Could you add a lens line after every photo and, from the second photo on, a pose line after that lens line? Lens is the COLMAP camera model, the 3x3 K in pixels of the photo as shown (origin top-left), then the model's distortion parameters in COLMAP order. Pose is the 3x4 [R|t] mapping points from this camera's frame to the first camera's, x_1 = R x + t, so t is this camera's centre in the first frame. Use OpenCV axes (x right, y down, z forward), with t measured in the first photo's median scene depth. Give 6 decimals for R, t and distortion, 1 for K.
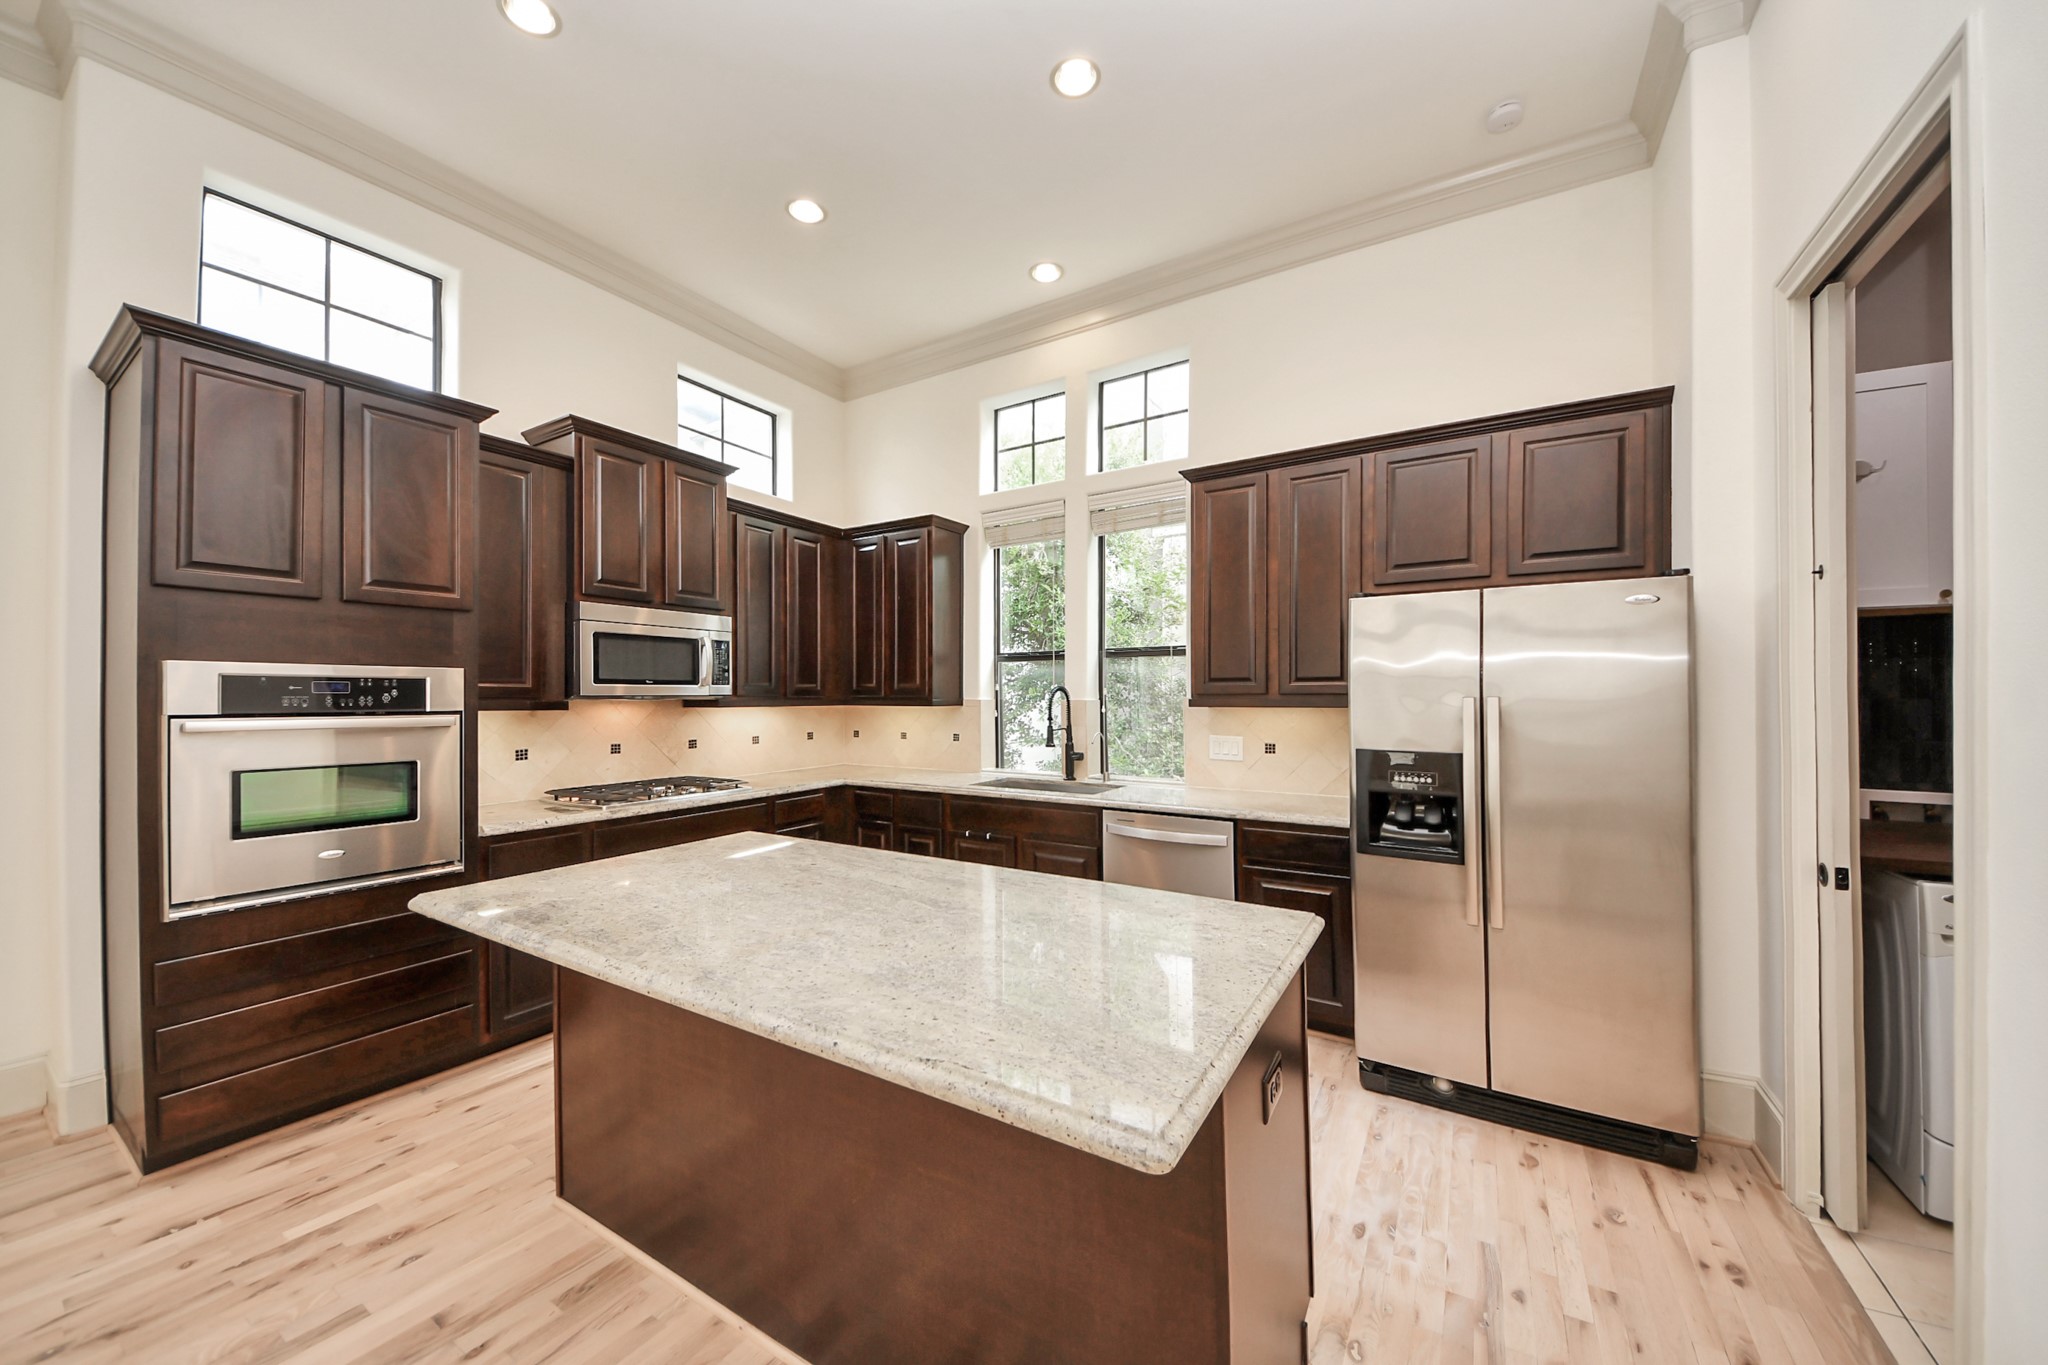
lens RADIAL K [[730.8, 0, 1019.7], [0, 730.8, 690.5], [0, 0, 1]] dist [0.044268, -0.021112]
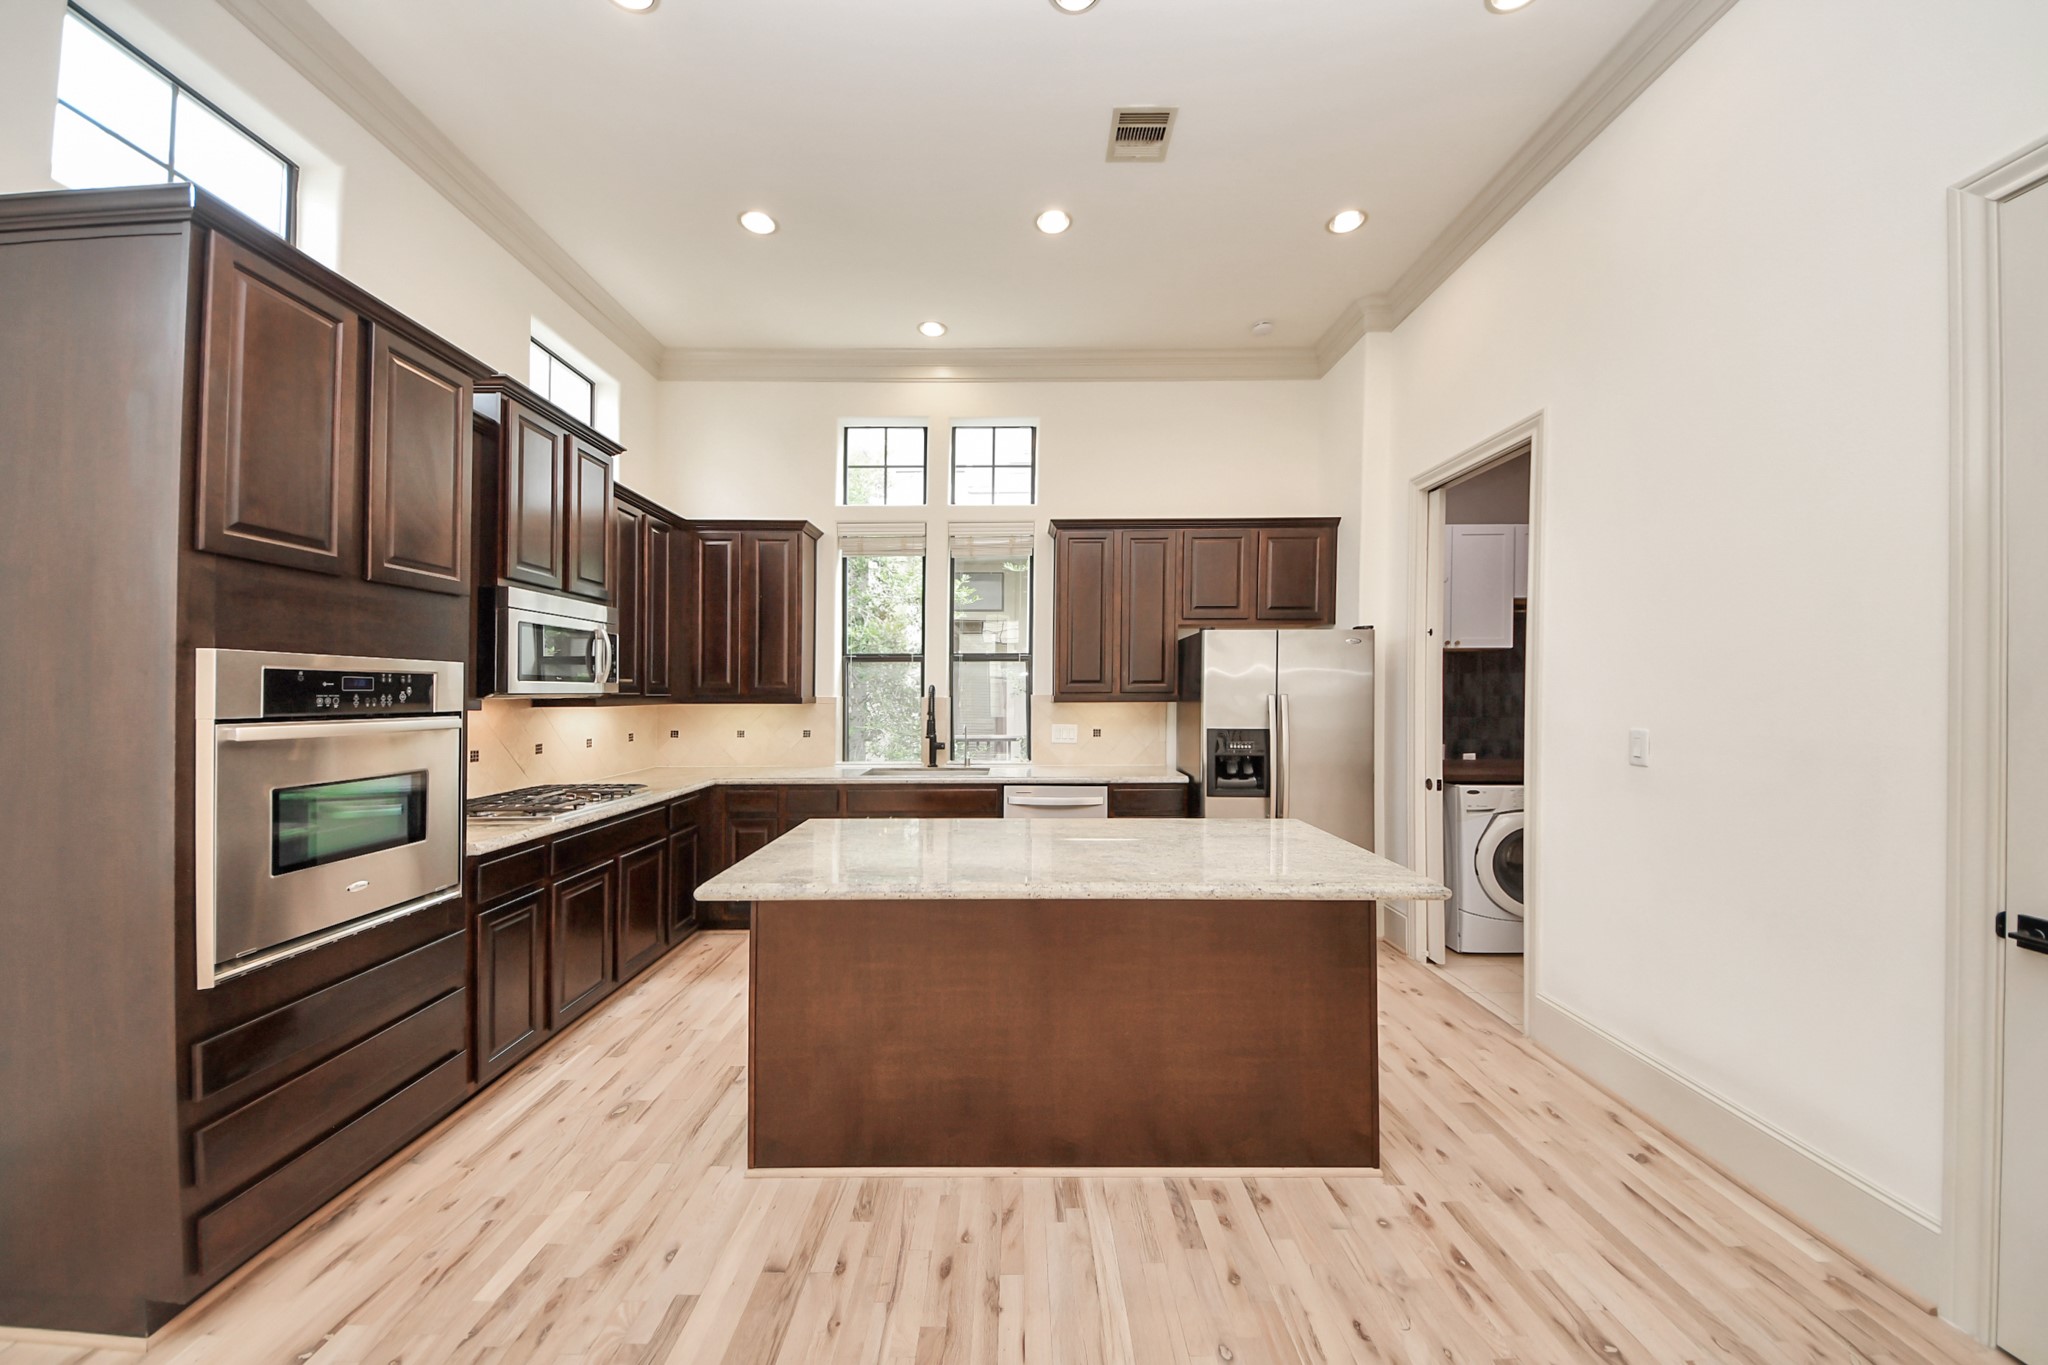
lens RADIAL K [[721.0, 0, 1020.7], [0, 721.0, 685.7], [0, 0, 1]] dist [0.000493, -0.000086]
pose [[0.852179, 0.006109, 0.523214, -0.668636], [-0.004387, 0.999980, -0.004531, -0.001555], [-0.523232, 0.001566, 0.852189, -0.055525]]
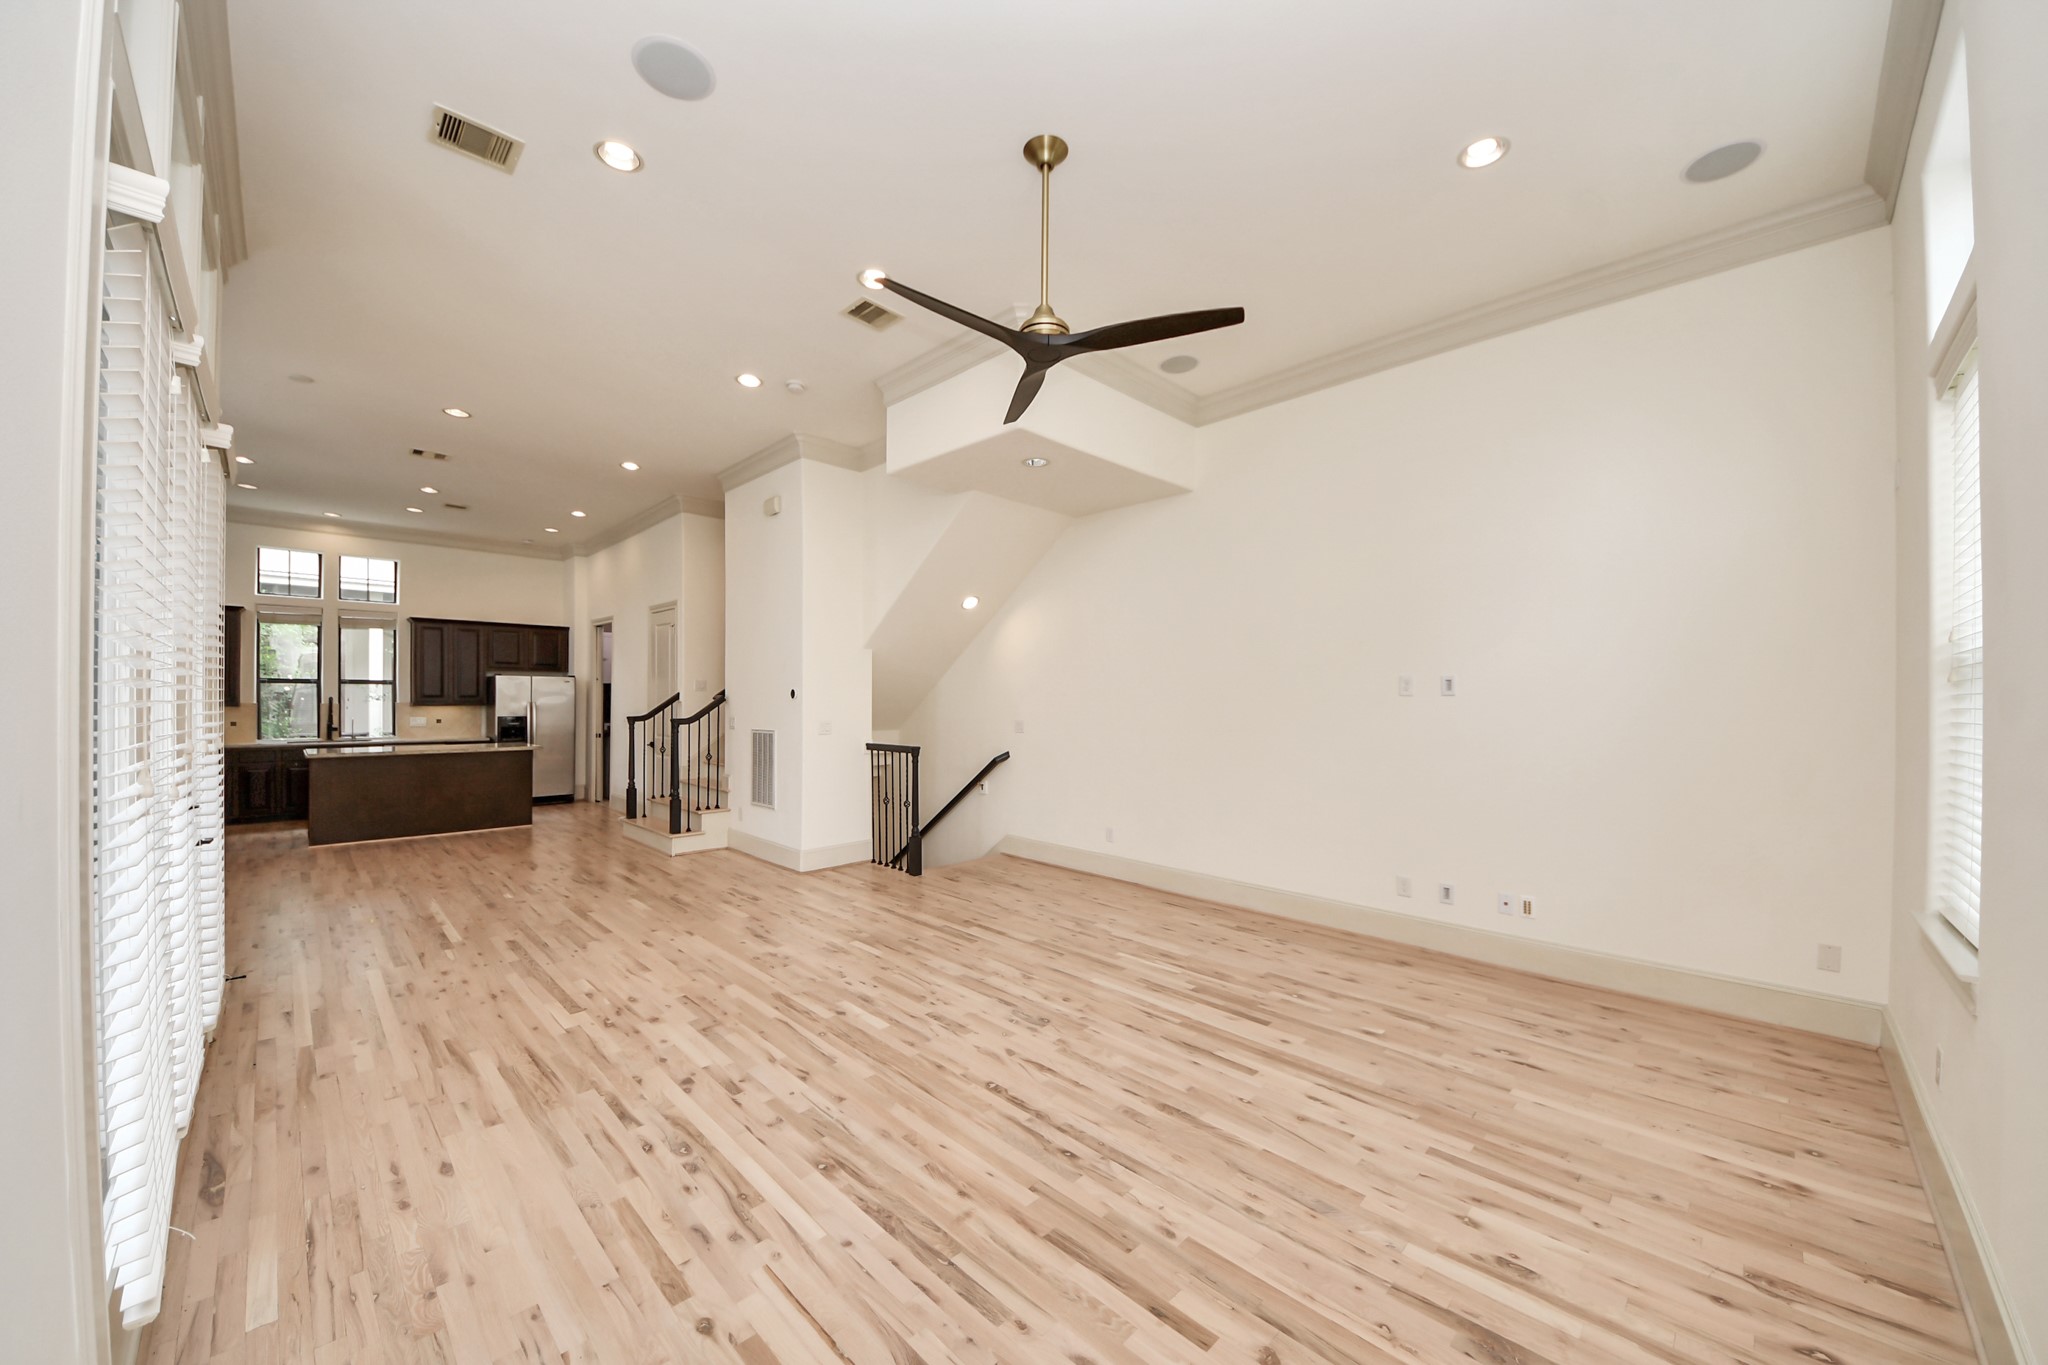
lens RADIAL K [[724.3, 0, 1007.3], [0, 724.3, 698.8], [0, 0, 1]] dist [0.034996, -0.023153]
pose [[0.245586, 0.001573, 0.969373, -2.538930], [-0.009381, 0.999956, 0.000754, -0.035197], [-0.969329, -0.009279, 0.245590, -2.429815]]
